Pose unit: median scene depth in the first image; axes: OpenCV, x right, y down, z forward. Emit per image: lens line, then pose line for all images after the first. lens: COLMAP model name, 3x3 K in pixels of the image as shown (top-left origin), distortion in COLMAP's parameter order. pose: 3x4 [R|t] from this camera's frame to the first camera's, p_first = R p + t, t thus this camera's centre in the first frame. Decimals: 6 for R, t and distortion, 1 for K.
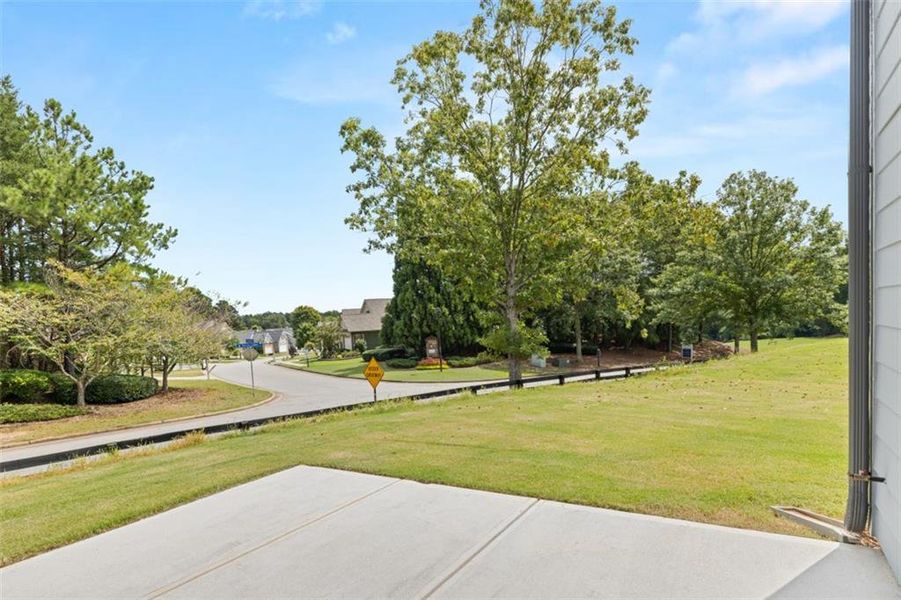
lens RADIAL K [[486.1, 0, 437.1], [0, 486.1, 367.0], [0, 0, 1]] dist [0.002321, -0.000682]
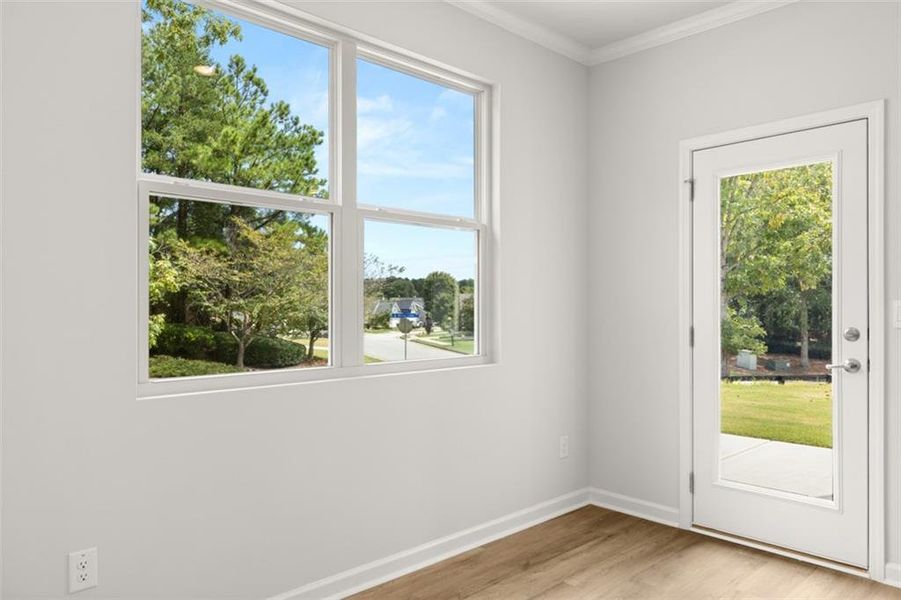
lens RADIAL K [[665.9, 0, 451.0], [0, 665.9, 304.2], [0, 0, 1]] dist [-0.000310, -0.000592]
pose [[0.976772, 0.062360, -0.205007, -0.056755], [-0.078700, 0.994256, -0.072536, 0.017206], [0.199306, 0.086985, 0.976069, -0.190851]]
